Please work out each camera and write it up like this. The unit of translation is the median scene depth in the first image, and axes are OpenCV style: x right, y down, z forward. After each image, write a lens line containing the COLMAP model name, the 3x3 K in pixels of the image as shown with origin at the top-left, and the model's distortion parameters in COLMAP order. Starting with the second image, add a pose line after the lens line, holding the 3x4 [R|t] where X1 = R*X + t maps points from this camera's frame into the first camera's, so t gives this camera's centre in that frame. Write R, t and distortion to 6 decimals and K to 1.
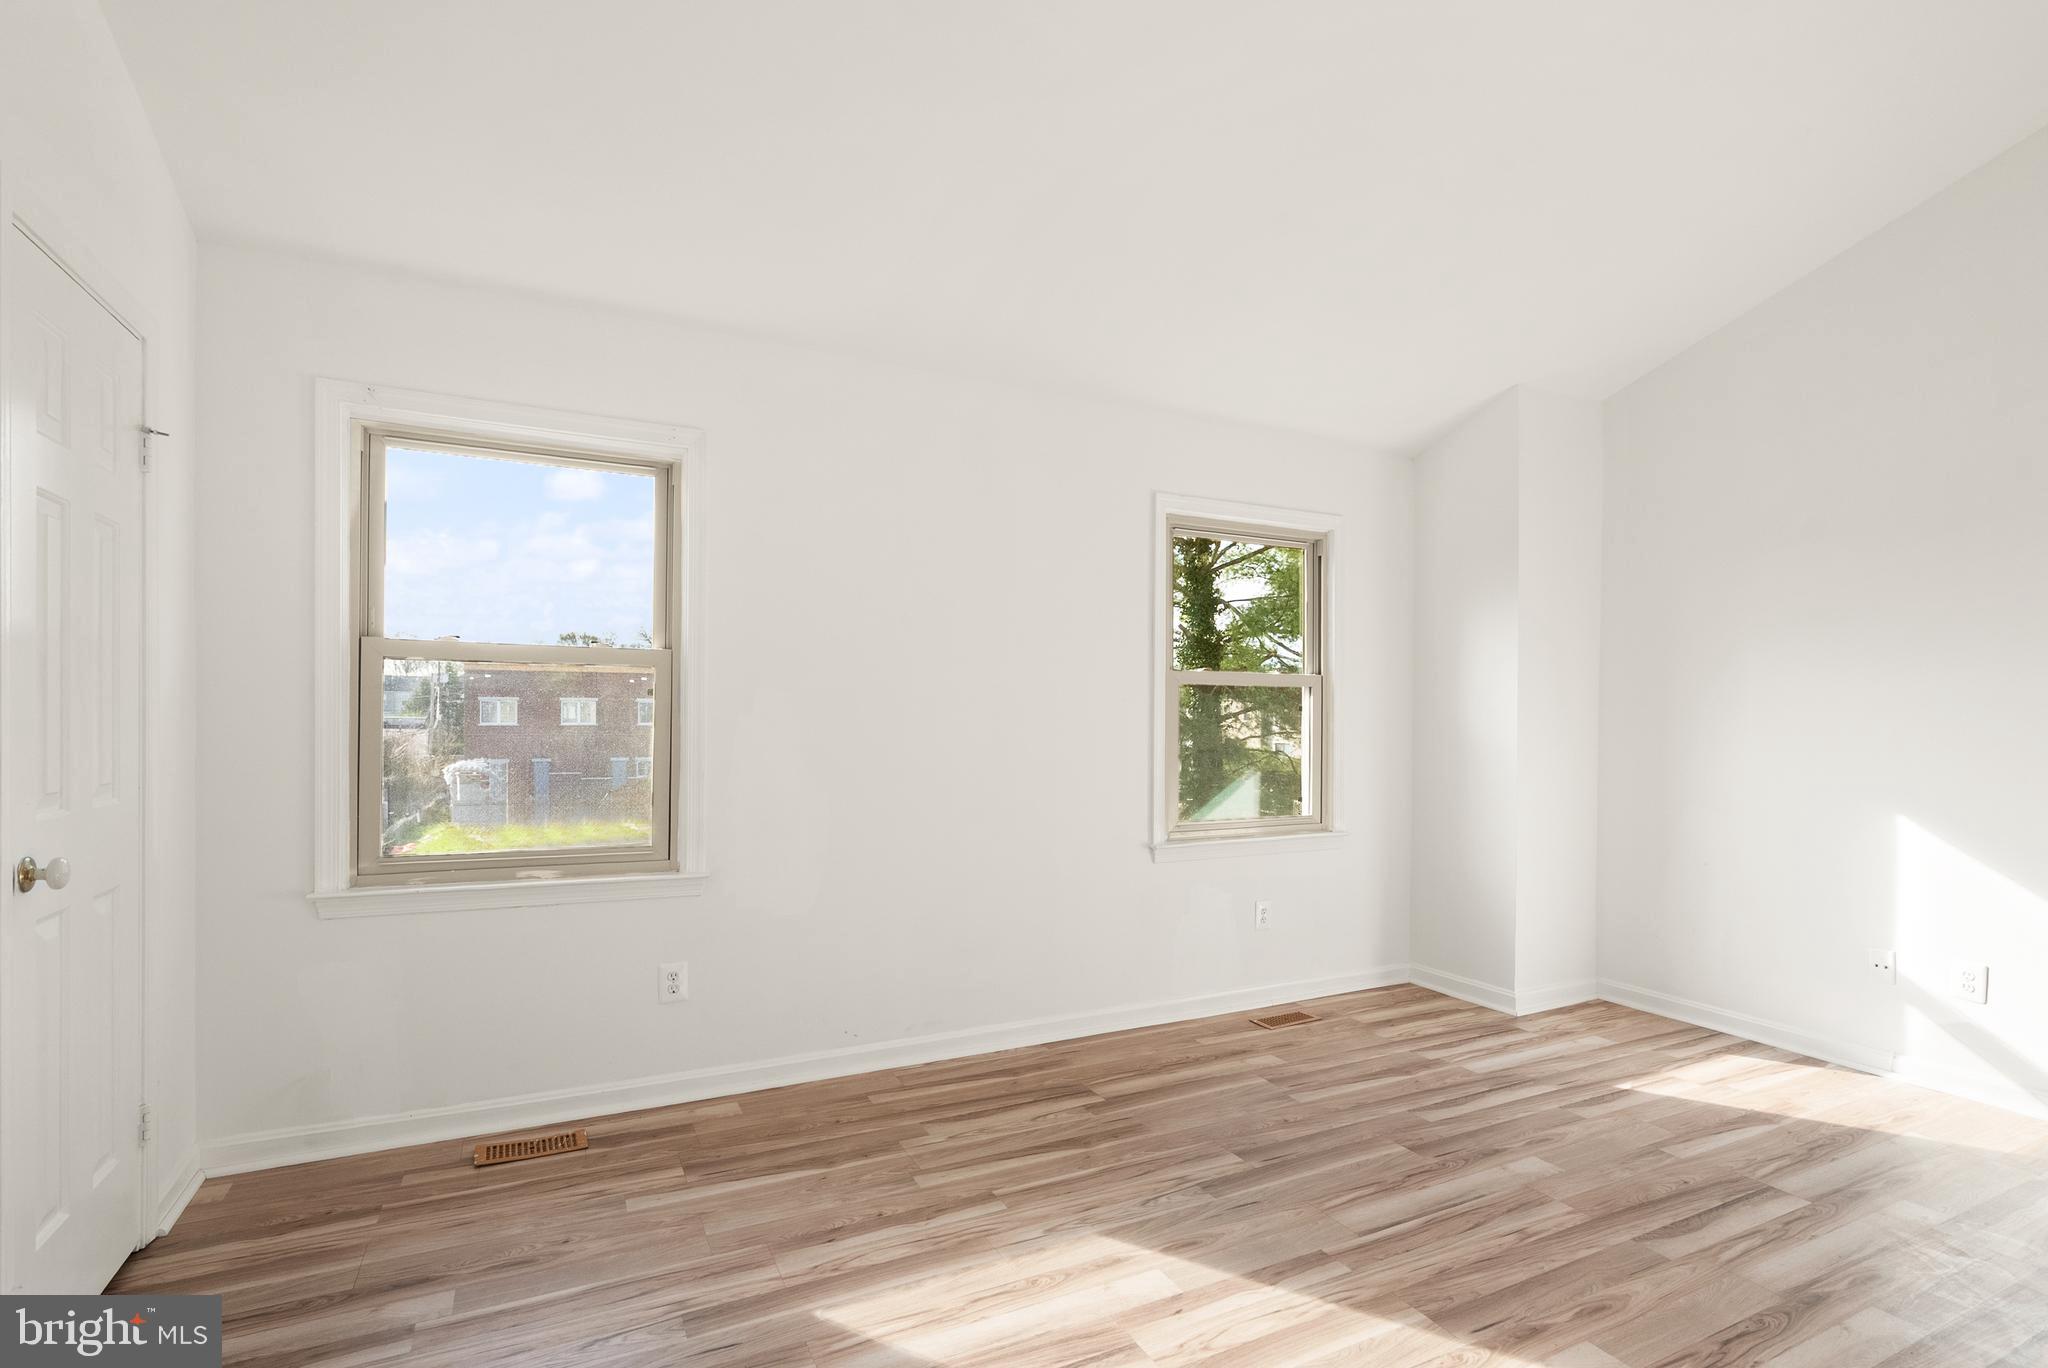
lens RADIAL K [[982.0, 0, 1024.4], [0, 982.0, 701.7], [0, 0, 1]] dist [0.000205, 0.000801]
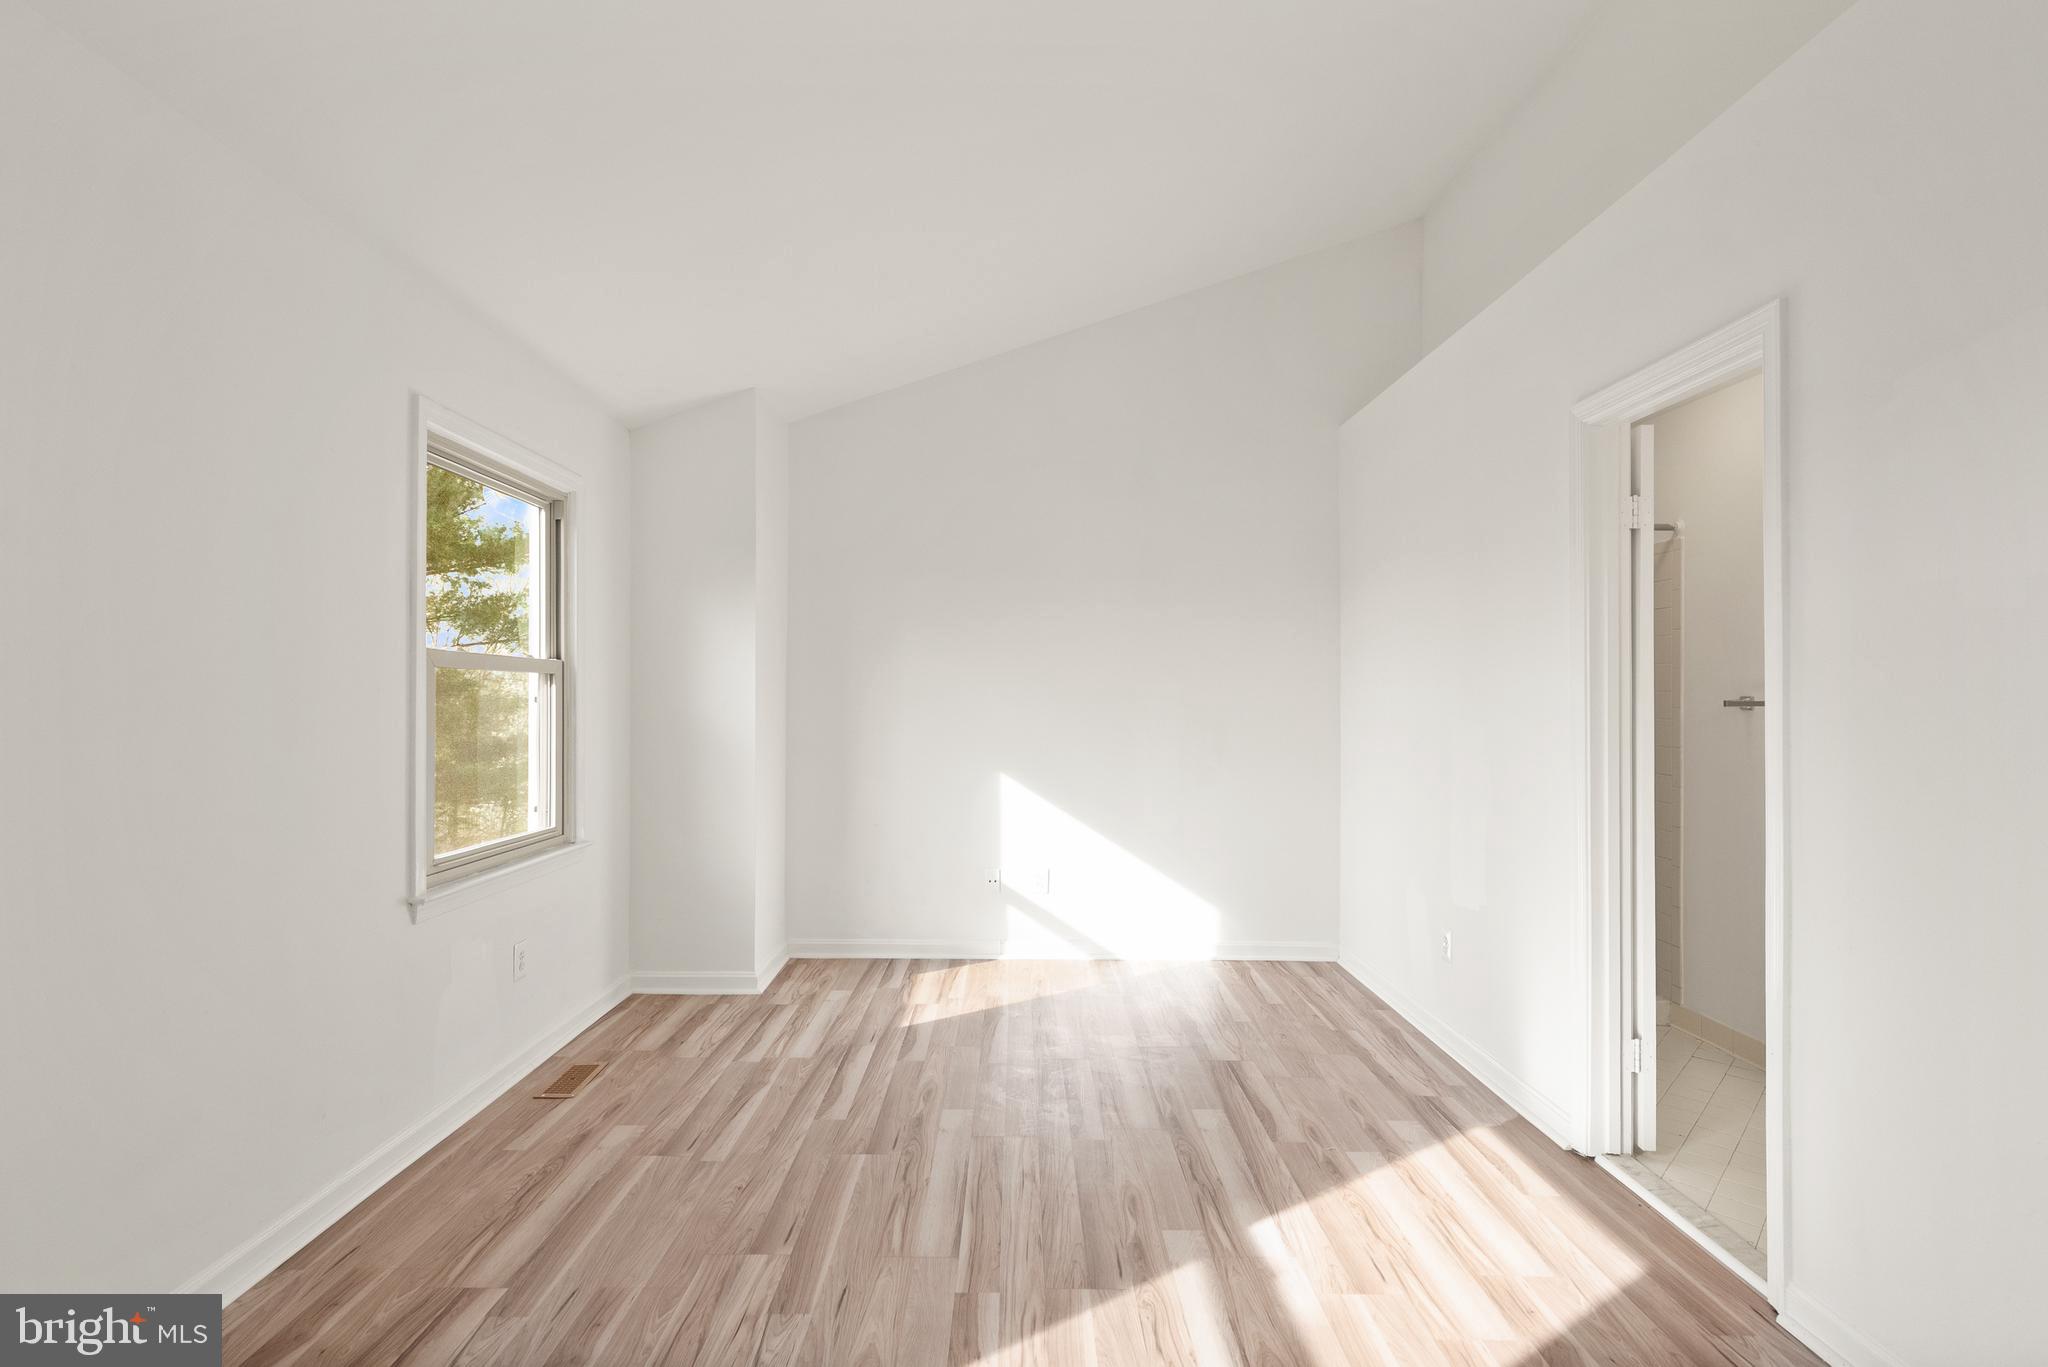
lens RADIAL K [[929.8, 0, 1018.8], [0, 929.8, 676.4], [0, 0, 1]] dist [0.000314, 0.001355]
pose [[0.451338, 0.015362, 0.892221, -0.340328], [-0.009188, 0.999879, -0.012567, -0.009429], [-0.892306, -0.002526, 0.451424, 0.406075]]
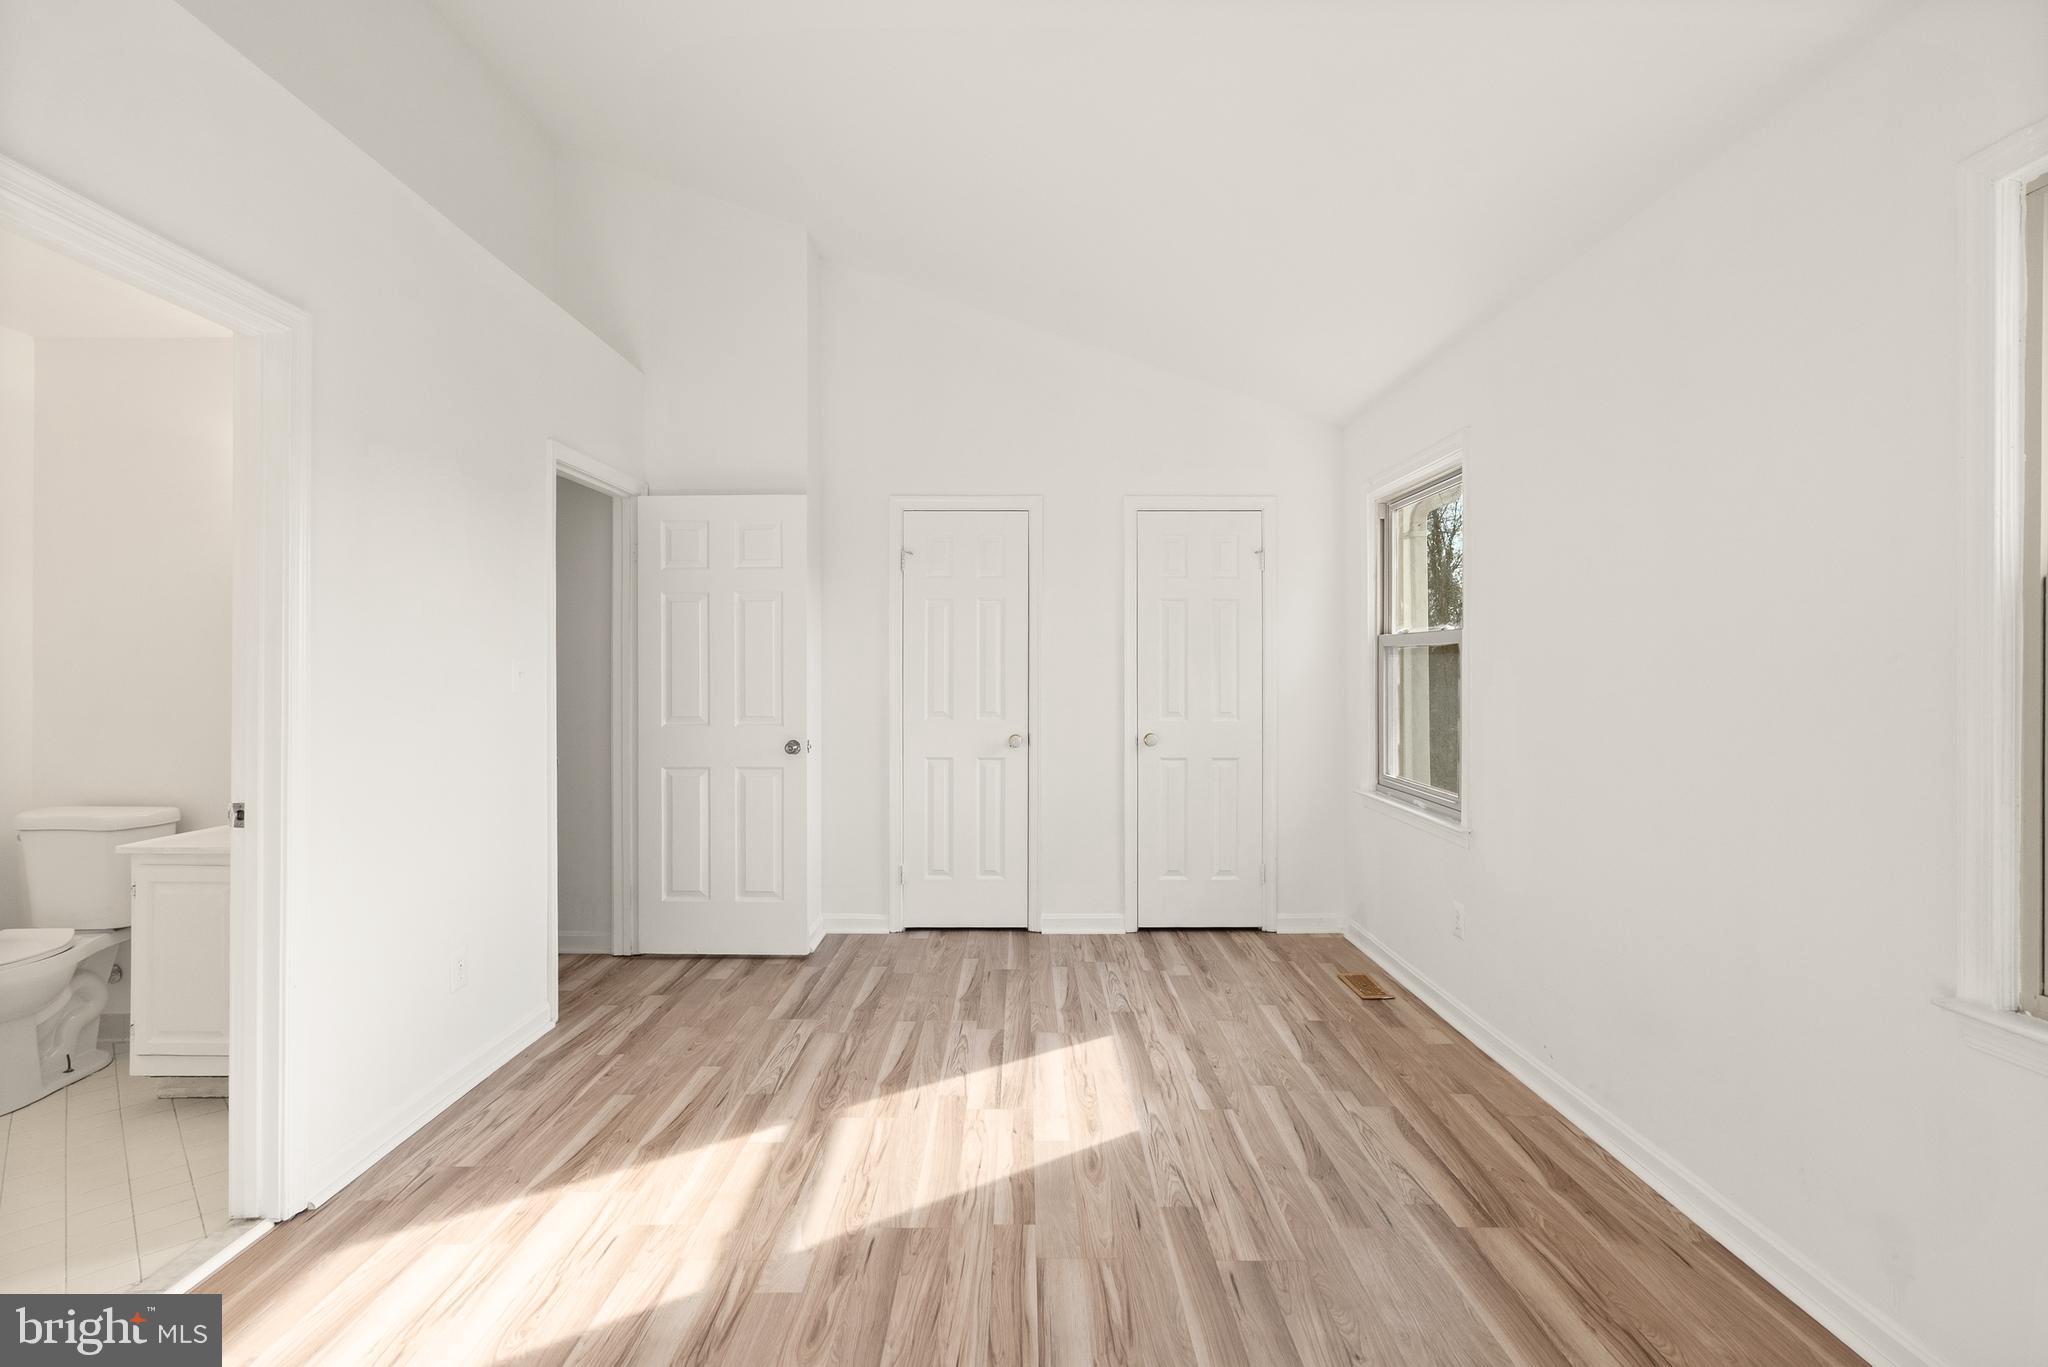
lens RADIAL K [[947.8, 0, 1014.9], [0, 947.8, 689.2], [0, 0, 1]] dist [-0.005122, 0.004804]
pose [[-0.458474, 0.005038, -0.888694, 0.850657], [0.004975, 0.999983, 0.003102, 0.011593], [0.888694, -0.002999, -0.458491, 1.045270]]
